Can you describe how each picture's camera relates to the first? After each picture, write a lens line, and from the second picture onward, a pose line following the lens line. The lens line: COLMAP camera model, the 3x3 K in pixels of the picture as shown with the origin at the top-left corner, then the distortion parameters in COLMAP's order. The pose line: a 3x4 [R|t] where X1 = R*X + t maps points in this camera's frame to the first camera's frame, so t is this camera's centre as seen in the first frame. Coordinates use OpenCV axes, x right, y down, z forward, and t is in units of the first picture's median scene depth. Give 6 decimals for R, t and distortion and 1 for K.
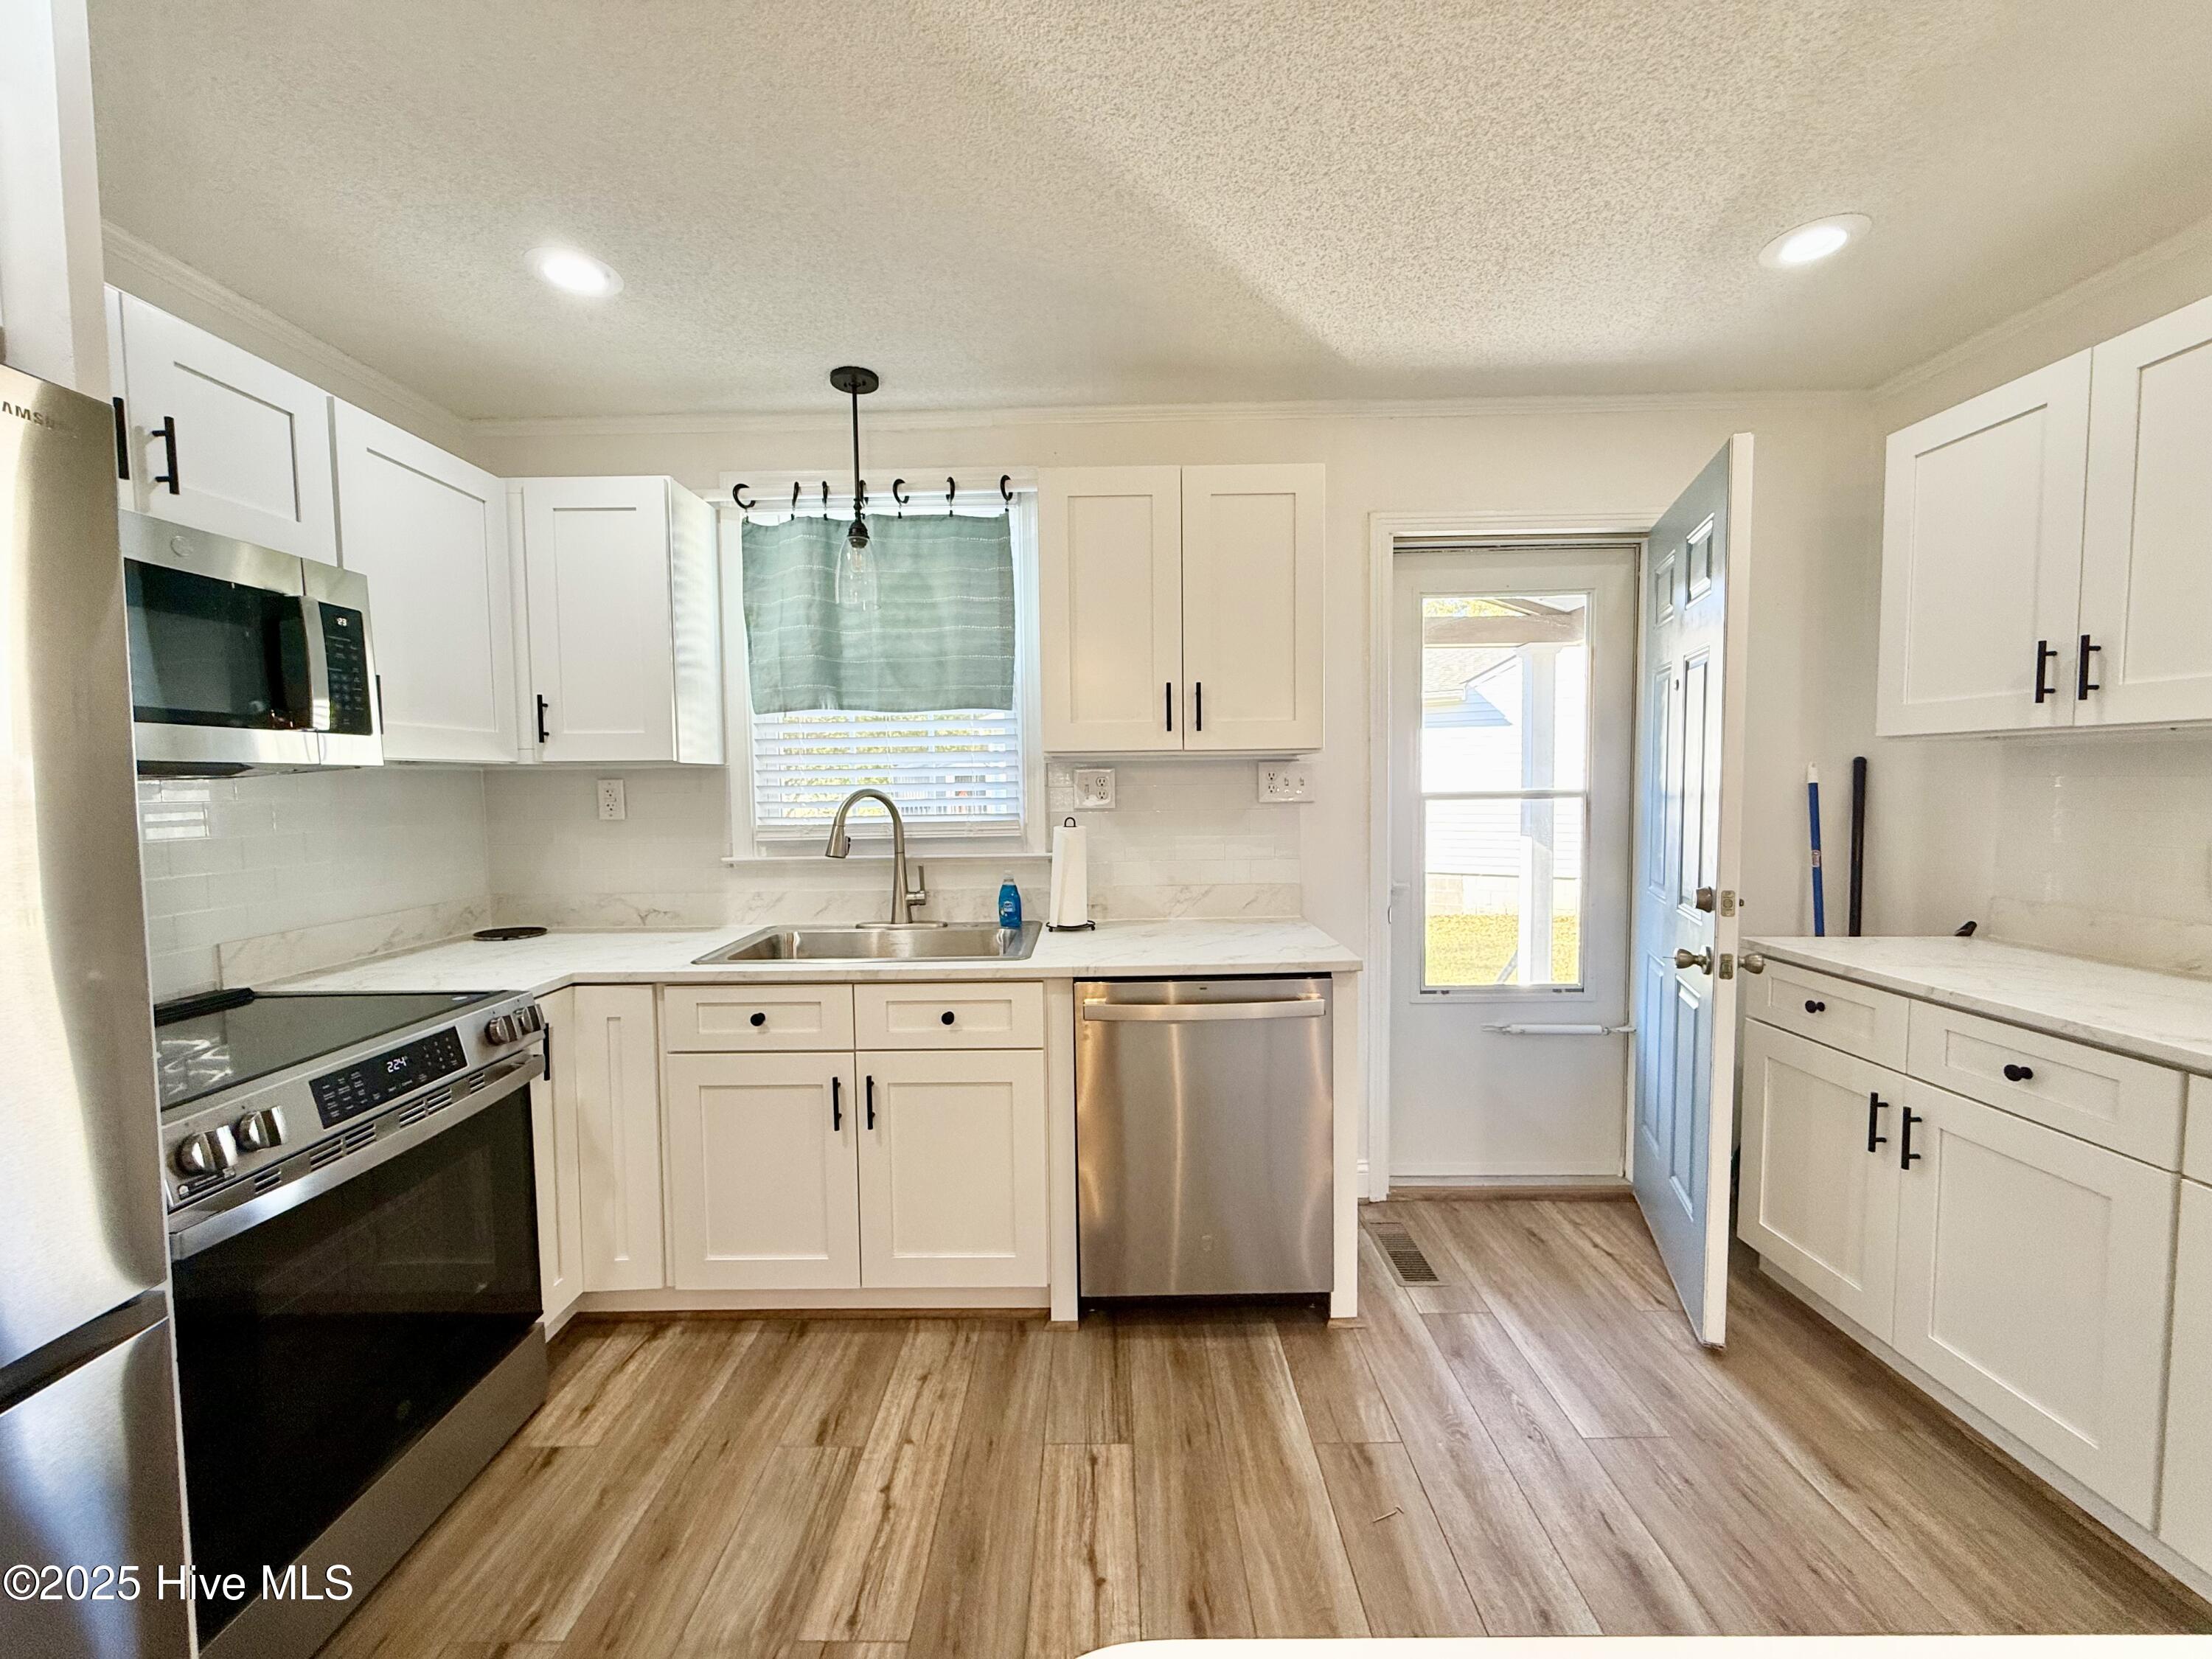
lens RADIAL K [[883.9, 0, 1094.1], [0, 883.9, 828.8], [0, 0, 1]] dist [0.000536, -0.000195]
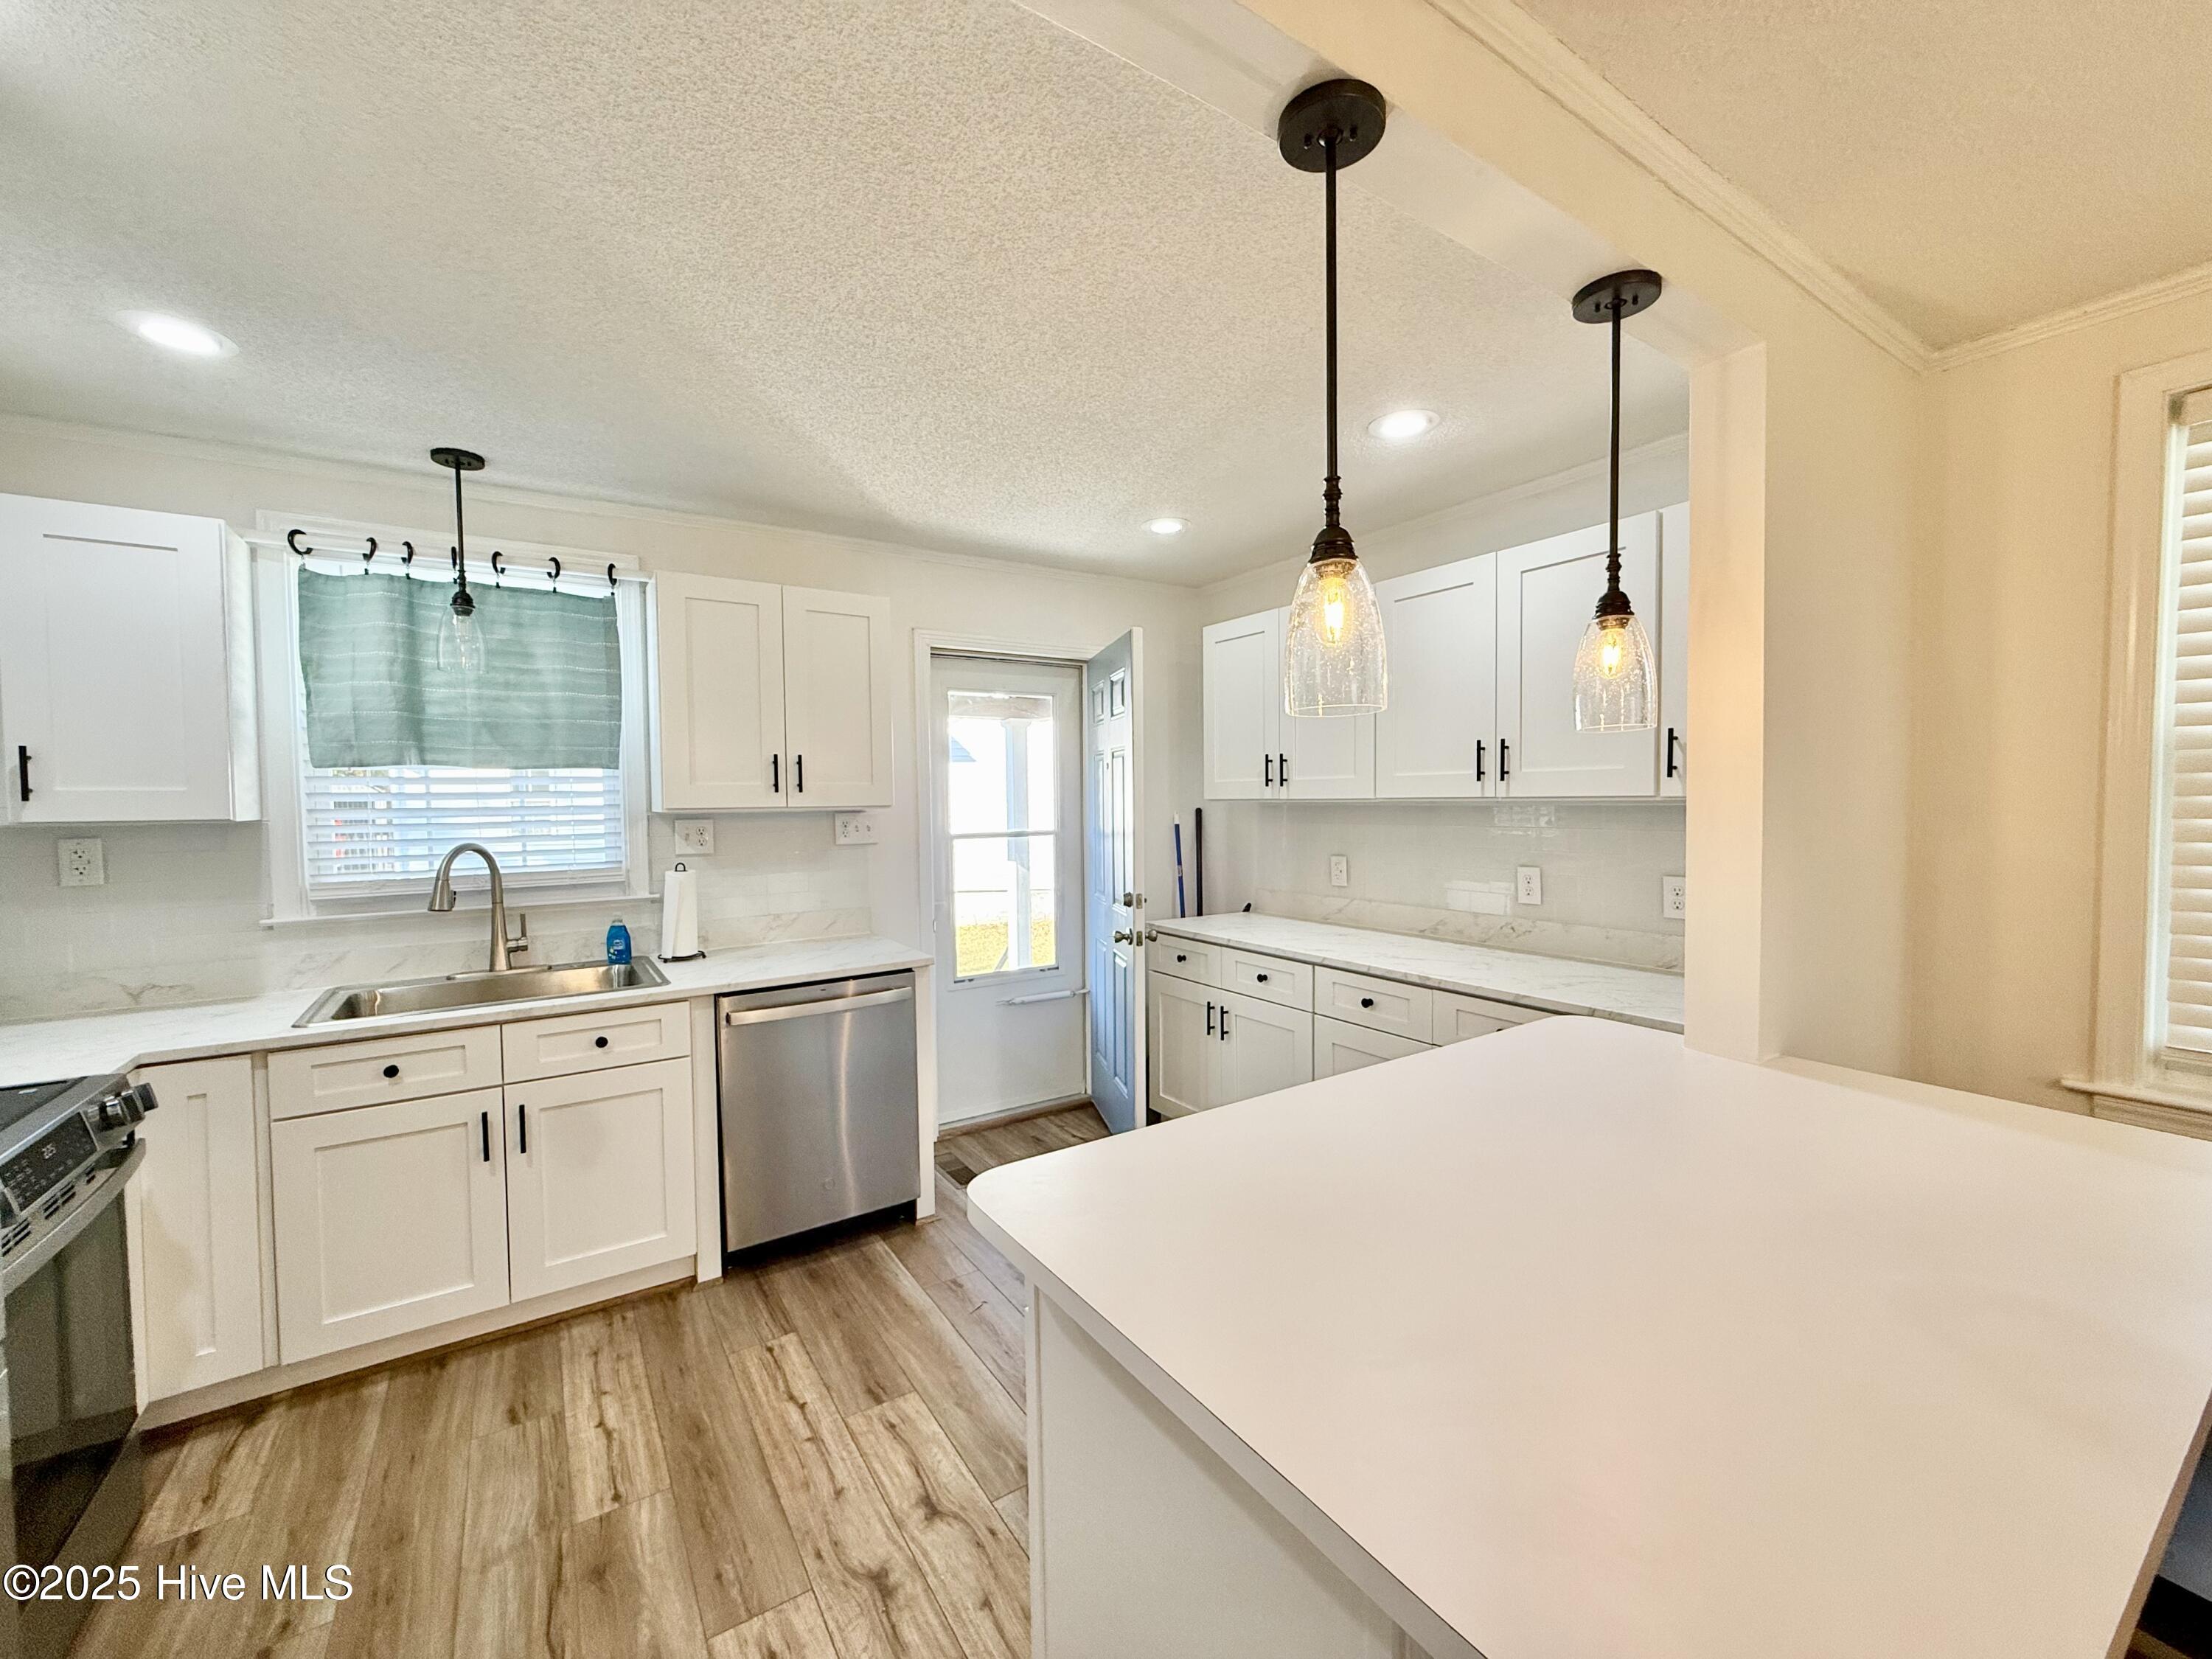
lens RADIAL K [[883.9, 0, 1099.0], [0, 883.9, 826.8], [0, 0, 1]] dist [0.000536, -0.000195]
pose [[0.830098, -0.015358, 0.557405, -0.253720], [0.031348, 0.999325, -0.019150, -0.024541], [-0.556735, 0.033370, 0.830020, -0.322294]]
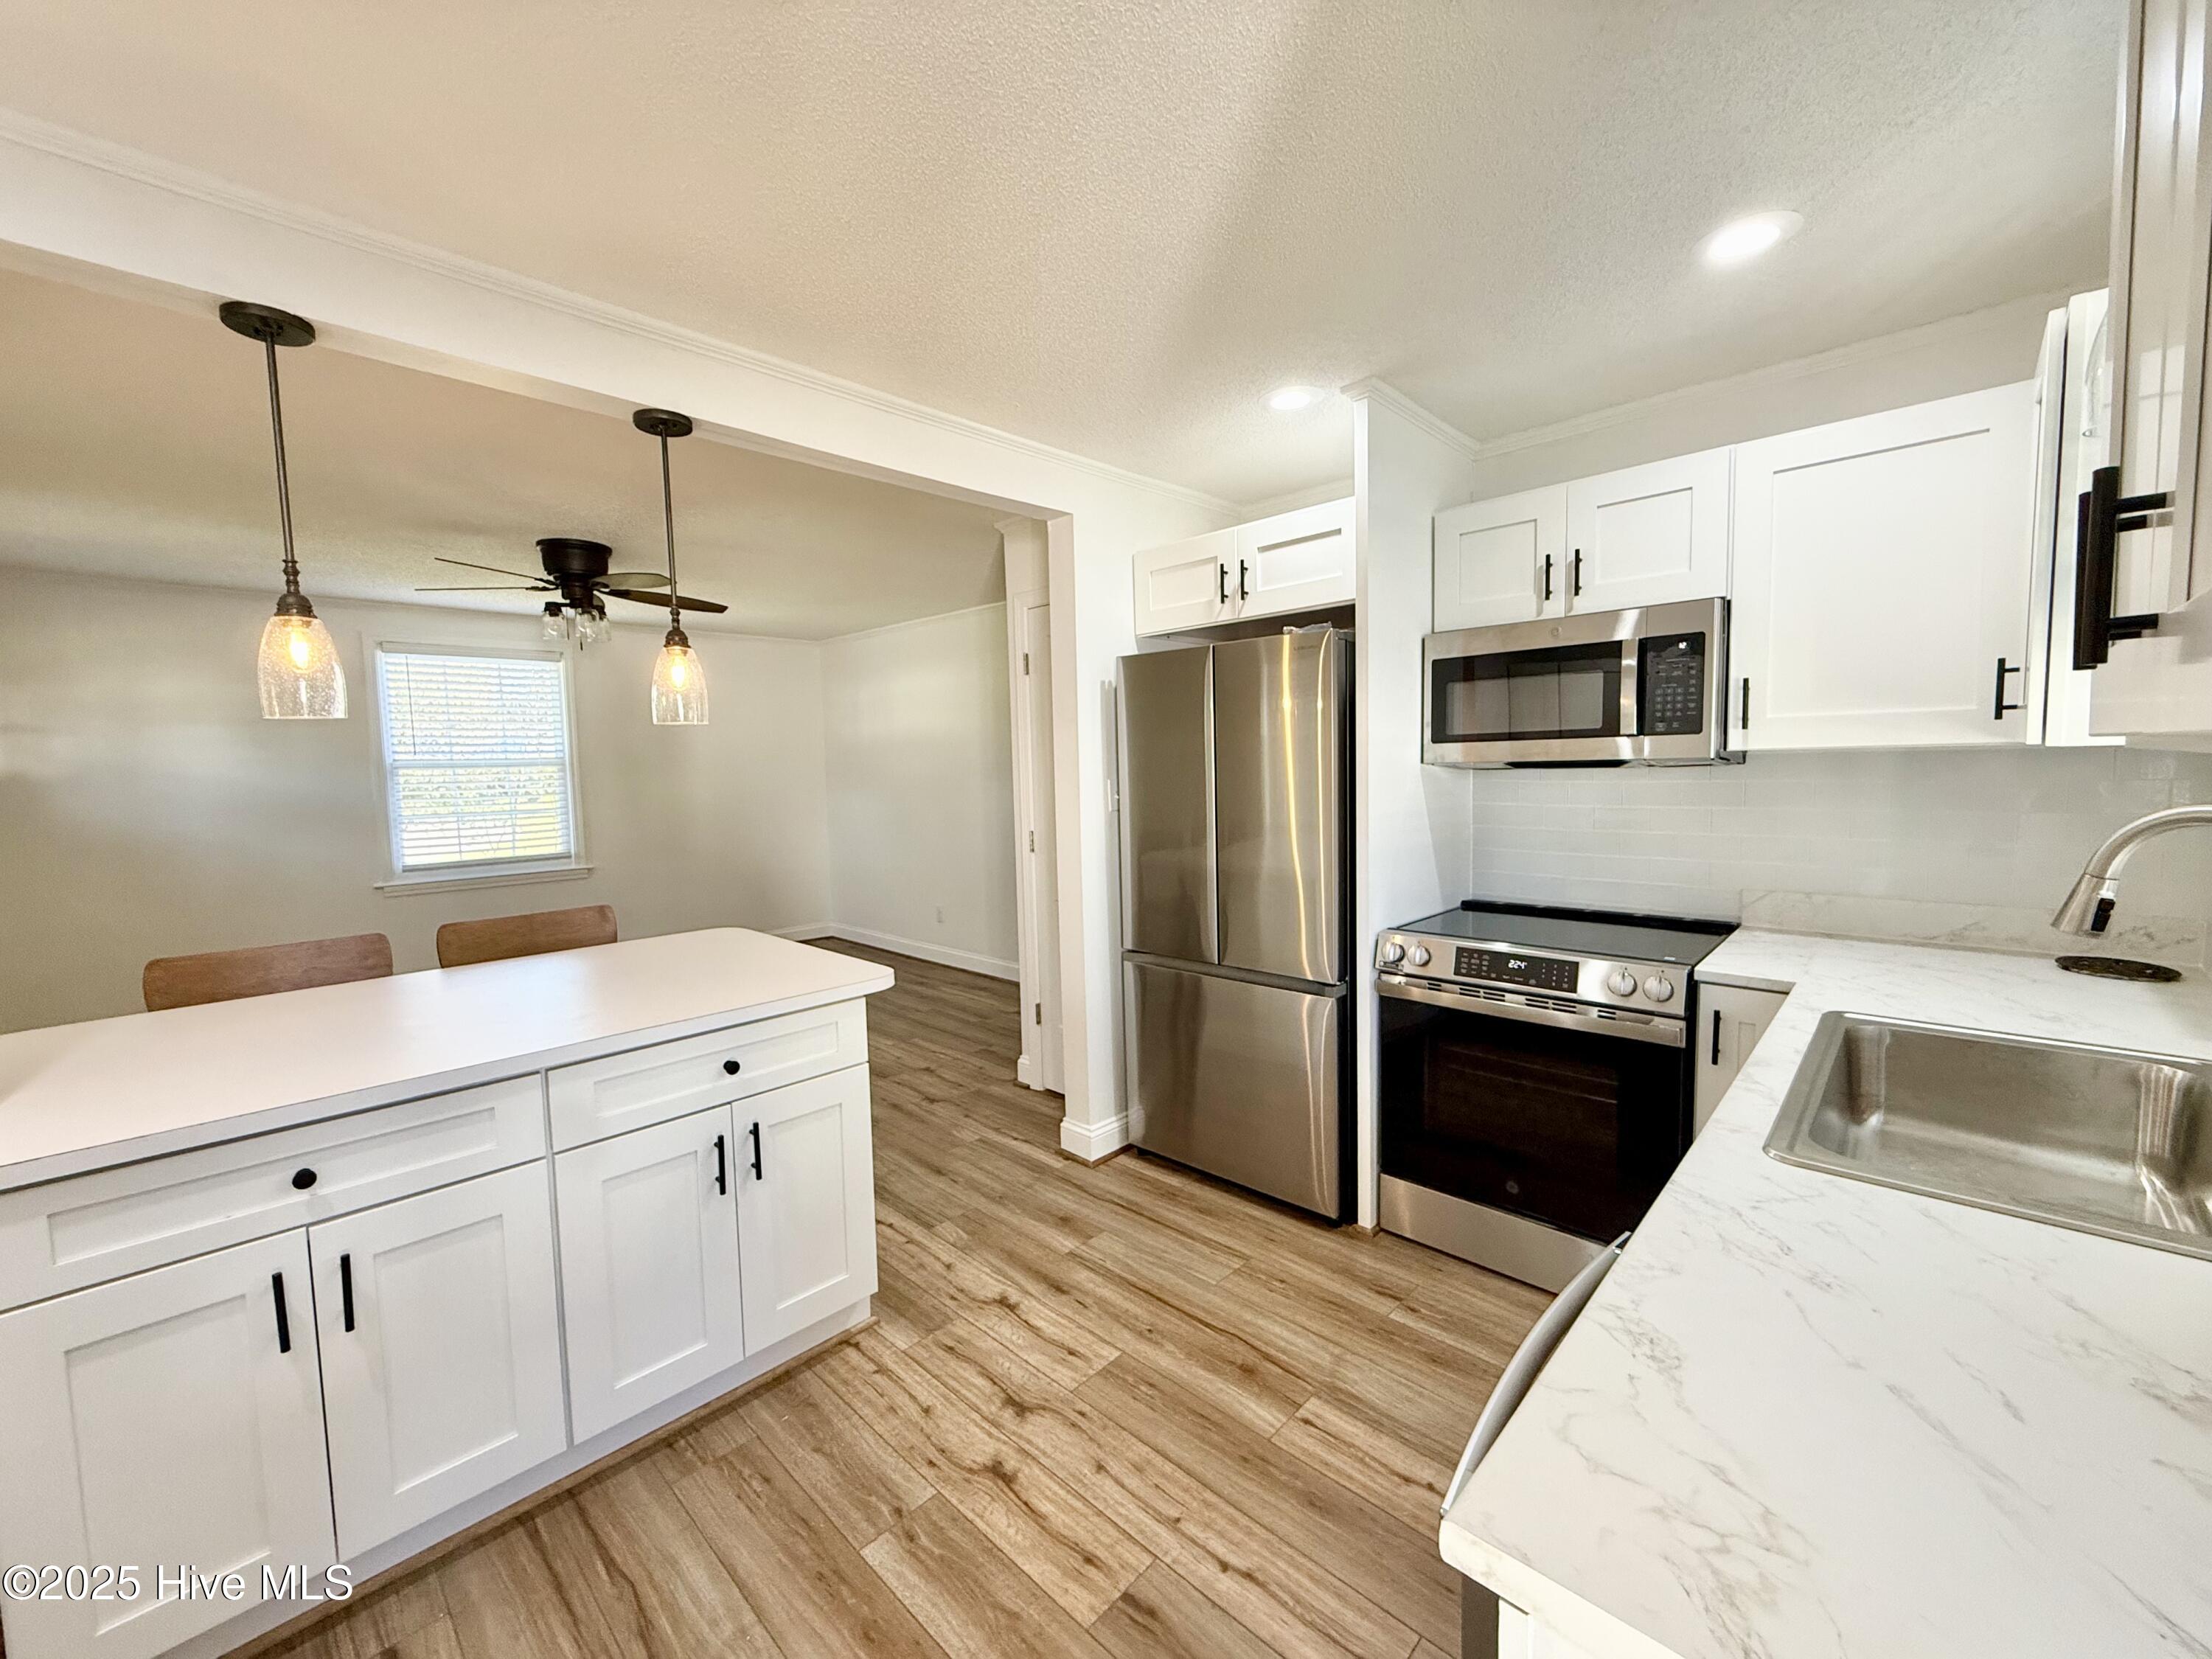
lens RADIAL K [[883.9, 0, 1095.7], [0, 883.9, 823.3], [0, 0, 1]] dist [0.000536, -0.000195]
pose [[-0.693322, 0.080638, -0.716102, 0.536566], [-0.003485, 0.993333, 0.115230, -0.100422], [0.720620, 0.082387, -0.688418, 1.039872]]
